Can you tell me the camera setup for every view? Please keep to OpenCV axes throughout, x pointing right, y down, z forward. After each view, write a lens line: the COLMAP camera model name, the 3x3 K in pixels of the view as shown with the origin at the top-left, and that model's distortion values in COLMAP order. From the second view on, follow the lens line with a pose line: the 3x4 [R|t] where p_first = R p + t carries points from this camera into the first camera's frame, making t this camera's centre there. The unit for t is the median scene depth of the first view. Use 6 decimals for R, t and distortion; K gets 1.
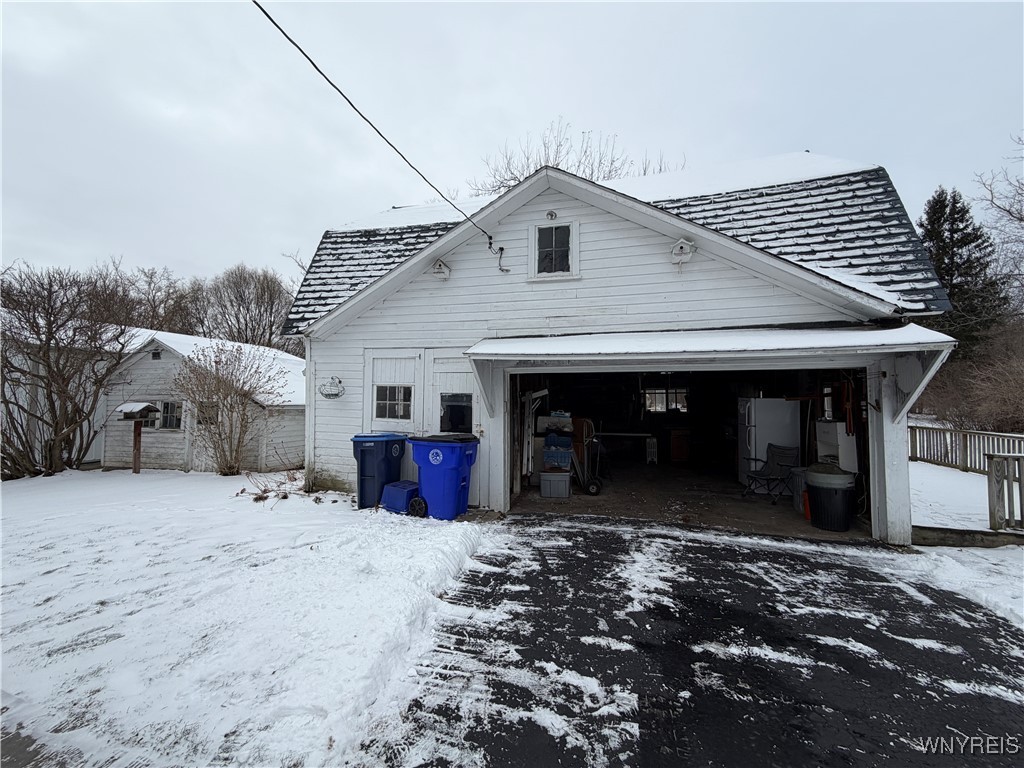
lens RADIAL K [[408.7, 0, 510.5], [0, 408.7, 385.8], [0, 0, 1]] dist [-0.000121, 0.000593]
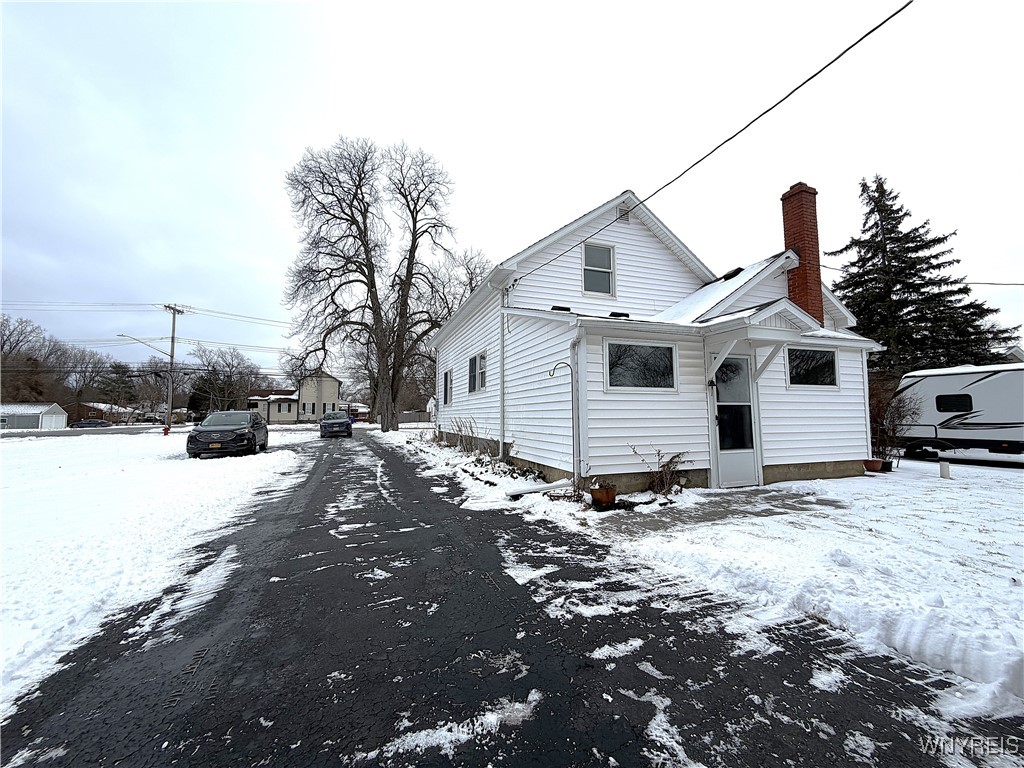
lens RADIAL K [[408.7, 0, 511.3], [0, 408.7, 382.5], [0, 0, 1]] dist [-0.000121, 0.000593]
pose [[-0.793485, -0.047555, -0.606730, 0.972801], [0.025497, 0.993470, -0.111212, 0.183260], [0.608056, -0.103715, -0.787090, 1.635419]]
